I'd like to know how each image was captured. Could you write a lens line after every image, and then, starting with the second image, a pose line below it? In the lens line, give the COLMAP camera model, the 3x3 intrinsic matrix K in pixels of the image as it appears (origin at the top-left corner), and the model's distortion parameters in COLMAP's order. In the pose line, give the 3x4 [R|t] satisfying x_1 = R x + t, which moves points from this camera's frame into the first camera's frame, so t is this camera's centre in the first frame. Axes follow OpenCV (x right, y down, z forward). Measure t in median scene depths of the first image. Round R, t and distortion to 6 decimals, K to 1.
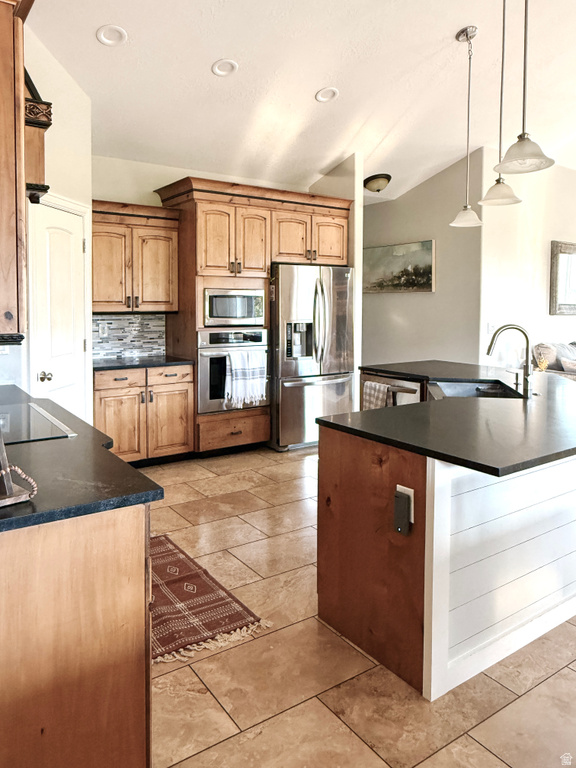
lens RADIAL K [[573.6, 0, 288.9], [0, 573.6, 349.2], [0, 0, 1]] dist [0.000123, -0.002268]
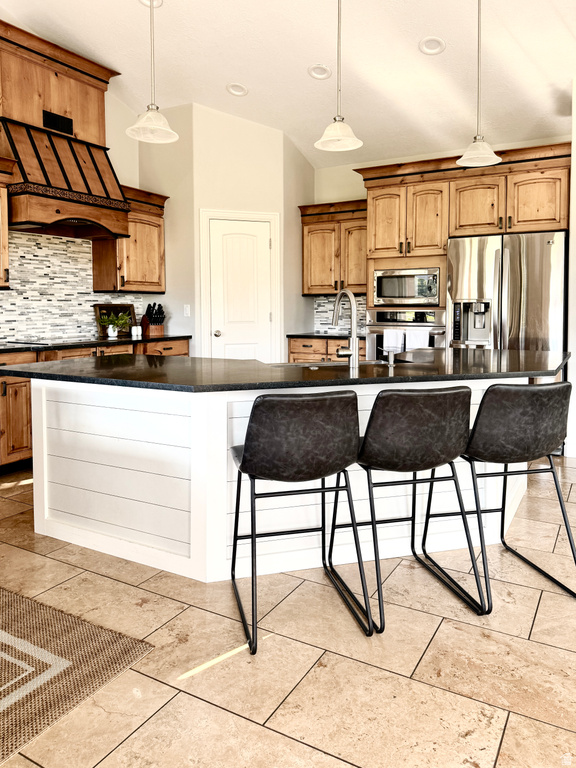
lens RADIAL K [[556.4, 0, 288.0], [0, 556.4, 384.0], [0, 0, 1]] dist [-0.000981, -0.004889]
pose [[0.425795, 0.119783, -0.896856, 0.747294], [-0.067949, 0.992633, 0.100315, 0.013487], [0.902265, 0.018227, 0.430797, 0.398589]]
